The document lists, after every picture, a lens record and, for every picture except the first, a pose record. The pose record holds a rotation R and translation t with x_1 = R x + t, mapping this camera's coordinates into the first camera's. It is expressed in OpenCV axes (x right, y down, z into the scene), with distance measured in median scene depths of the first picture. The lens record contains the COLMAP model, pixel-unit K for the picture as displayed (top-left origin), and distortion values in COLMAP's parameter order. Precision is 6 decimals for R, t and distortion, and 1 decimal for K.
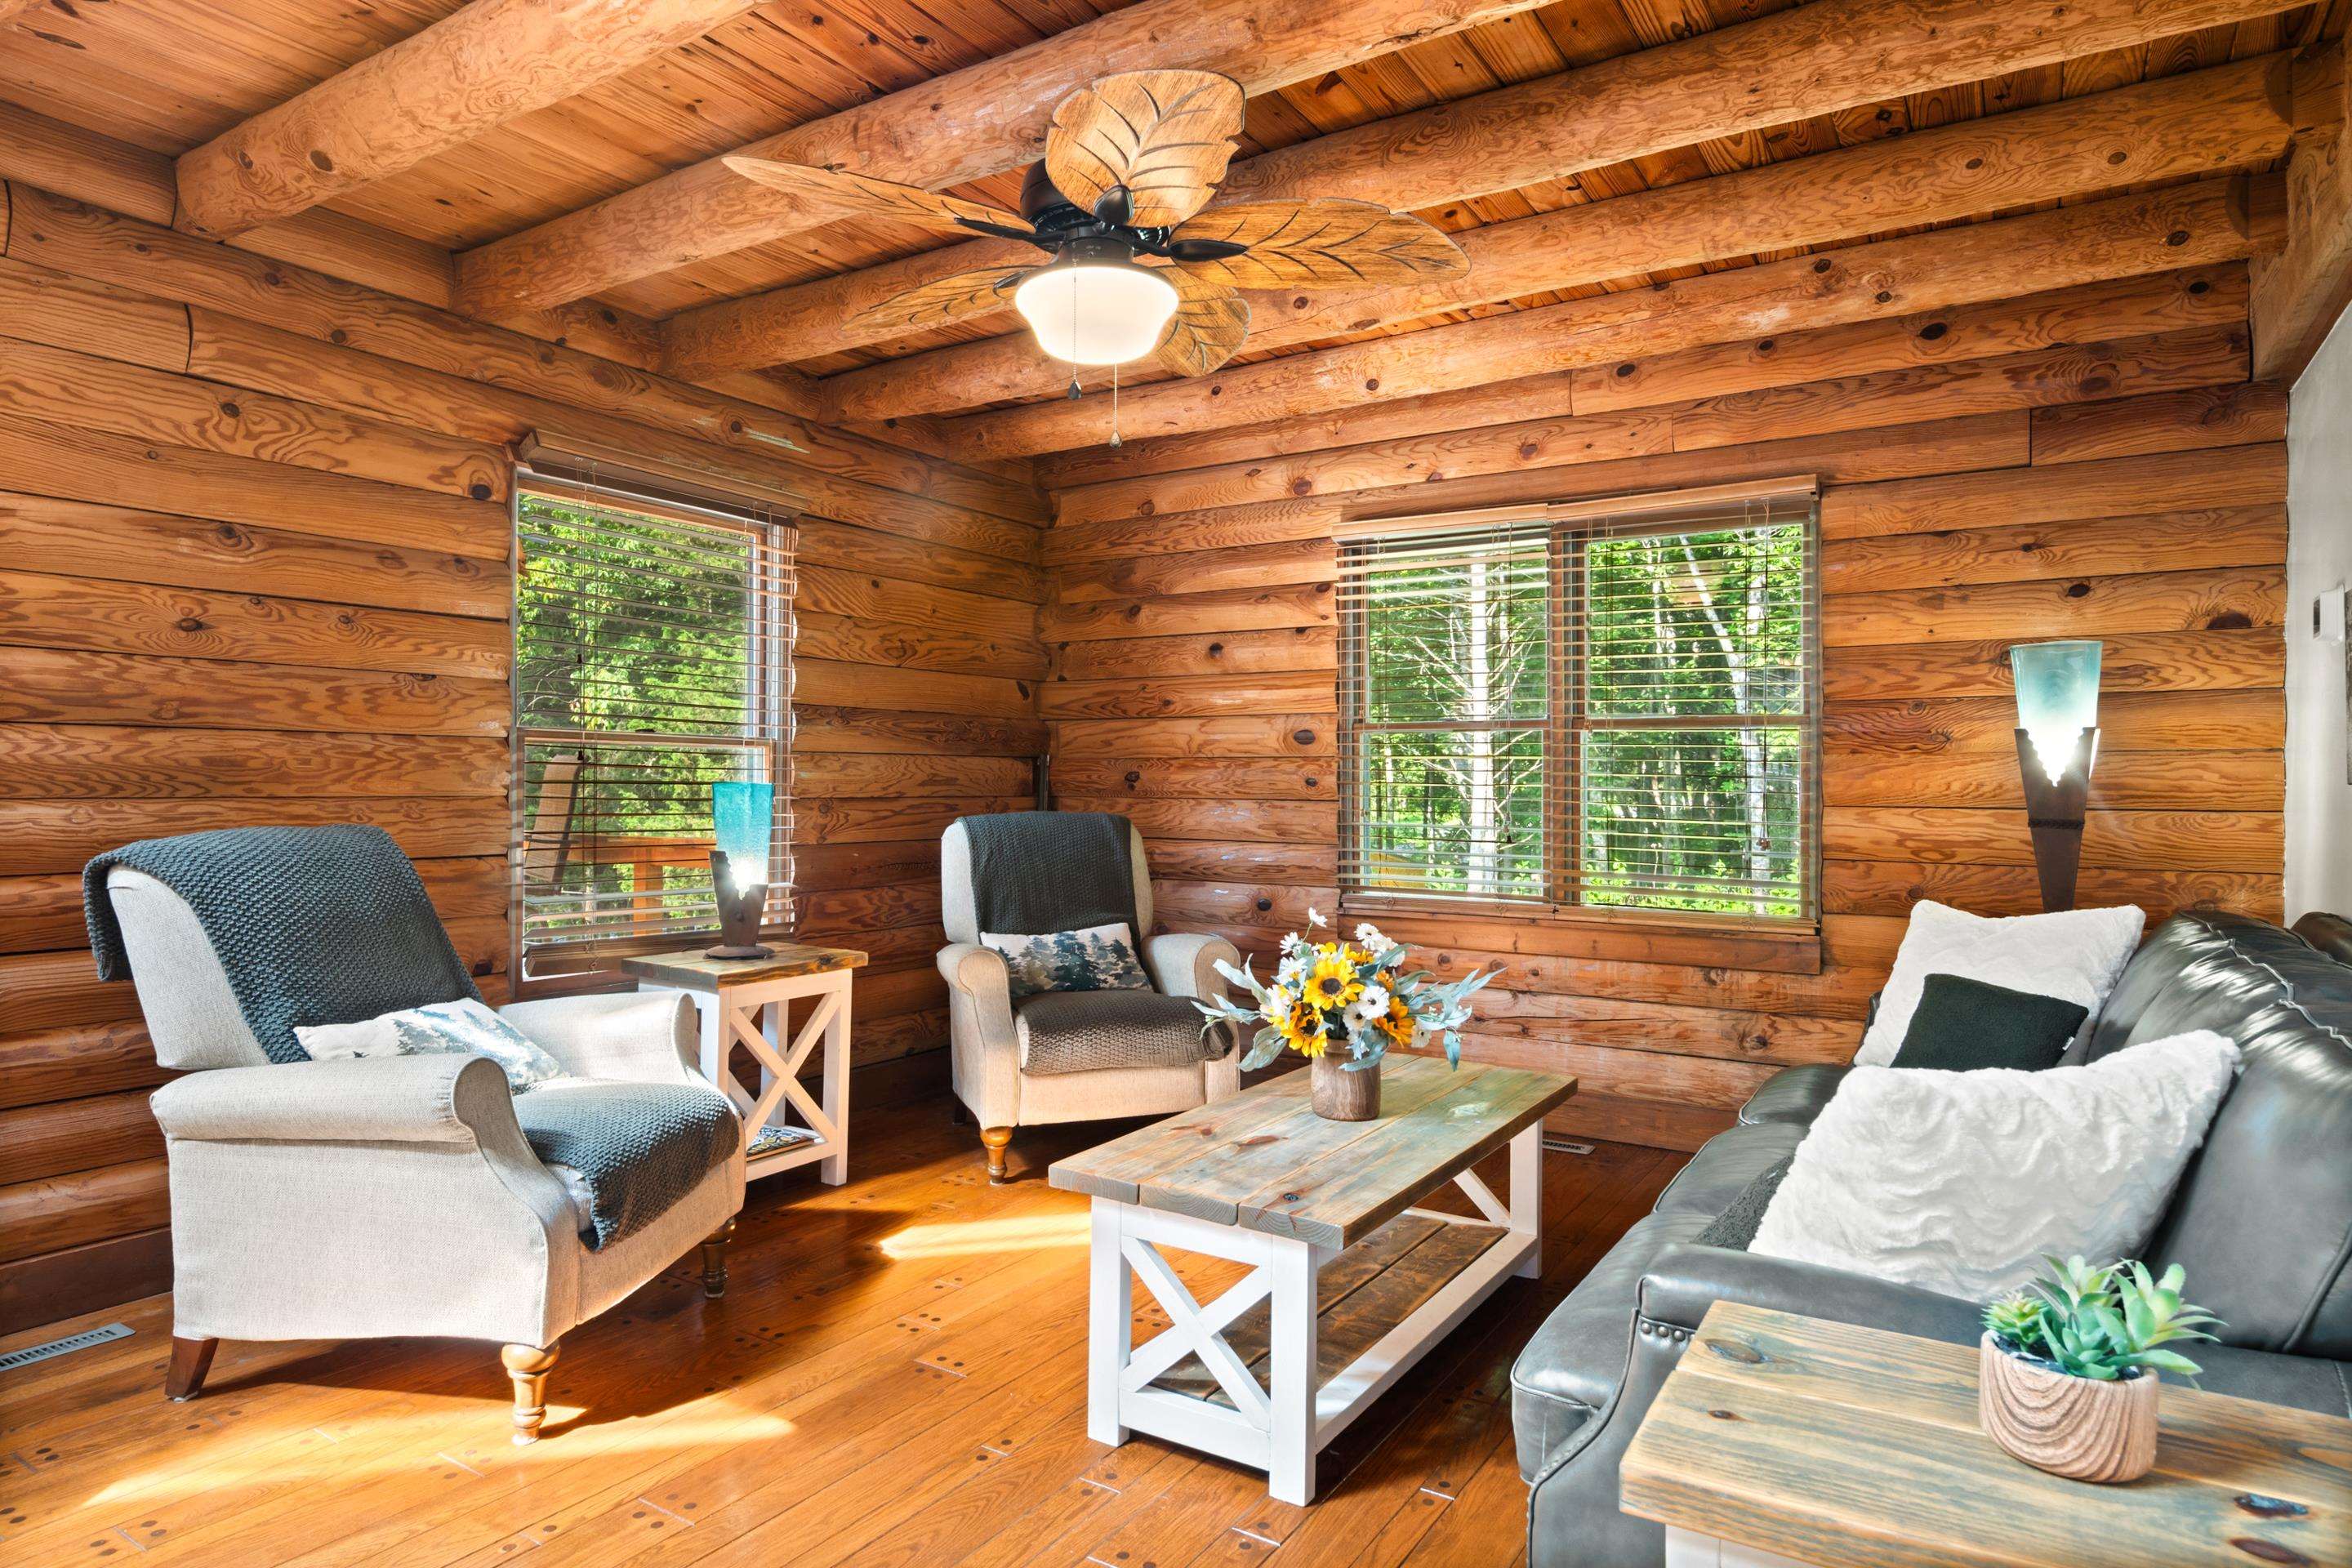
lens RADIAL K [[1373.4, 0, 1176.0], [0, 1373.4, 784.0], [0, 0, 1]] dist [0.004965, -0.000051]
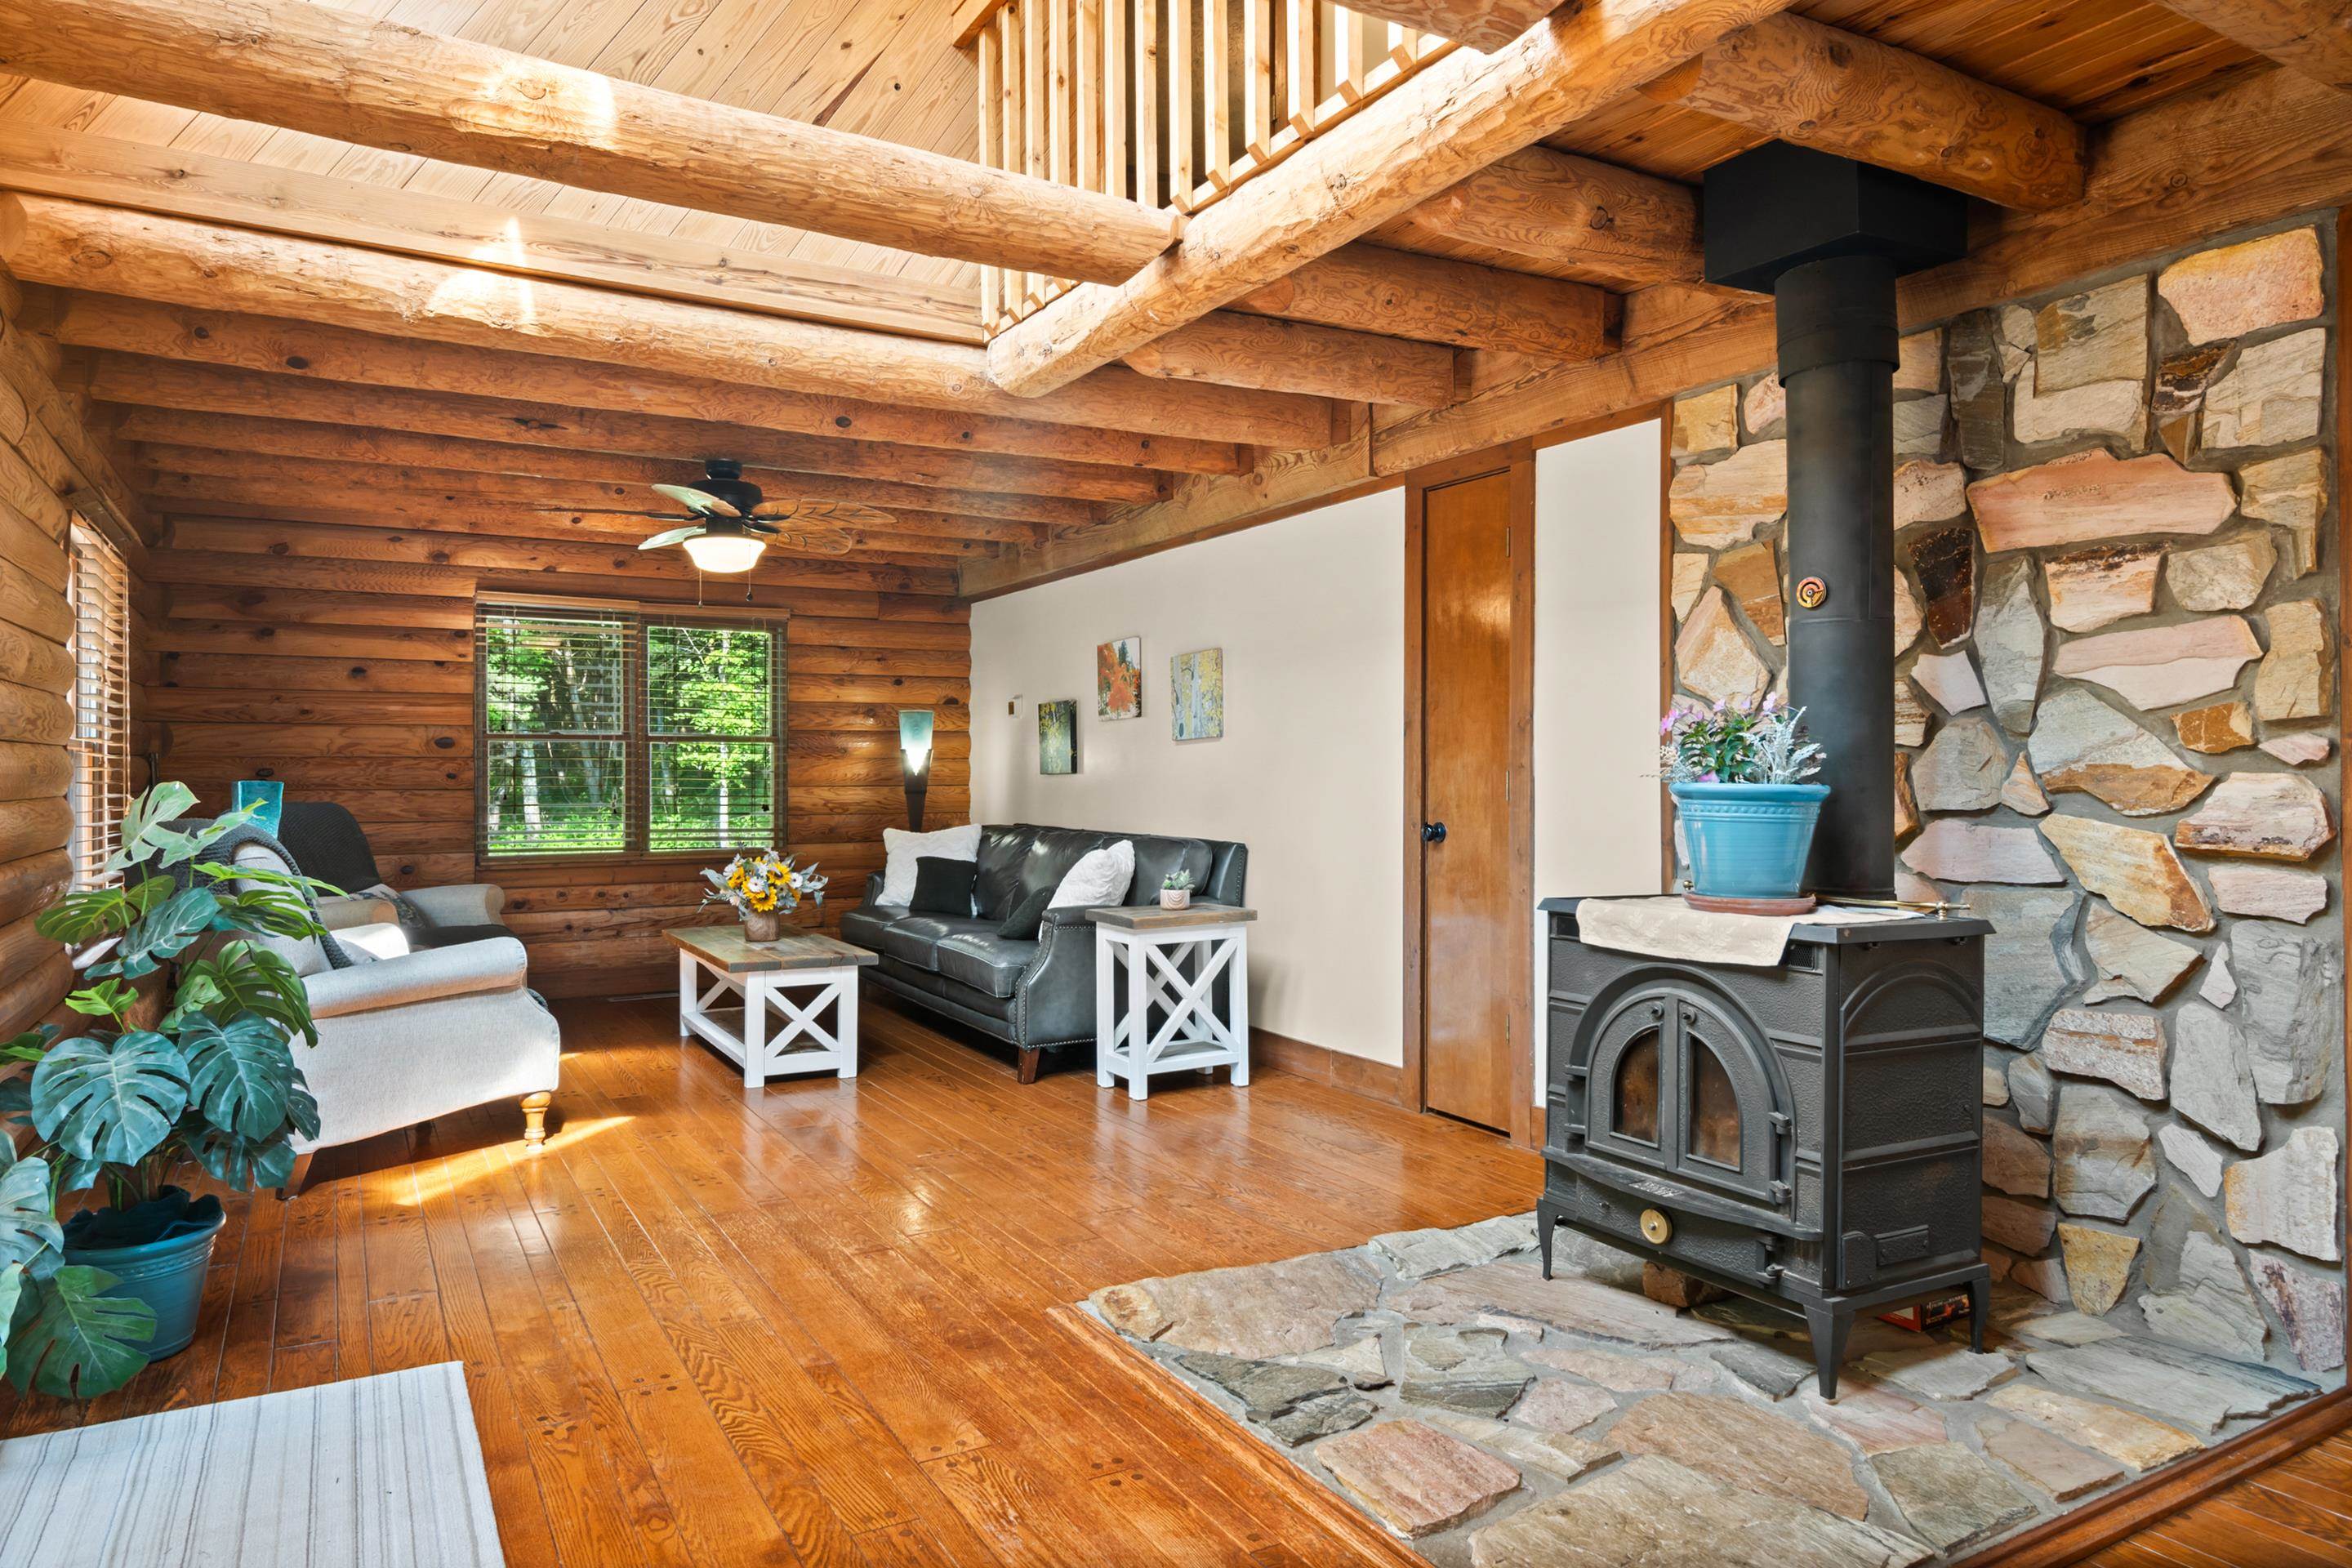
lens RADIAL K [[1431.2, 0, 1169.3], [0, 1431.2, 771.3], [0, 0, 1]] dist [0.007133, -0.010716]
pose [[0.457294, -0.006666, 0.889291, -0.997489], [0.004360, 0.999977, 0.005254, -0.012224], [-0.889305, 0.001474, 0.457312, -0.336473]]
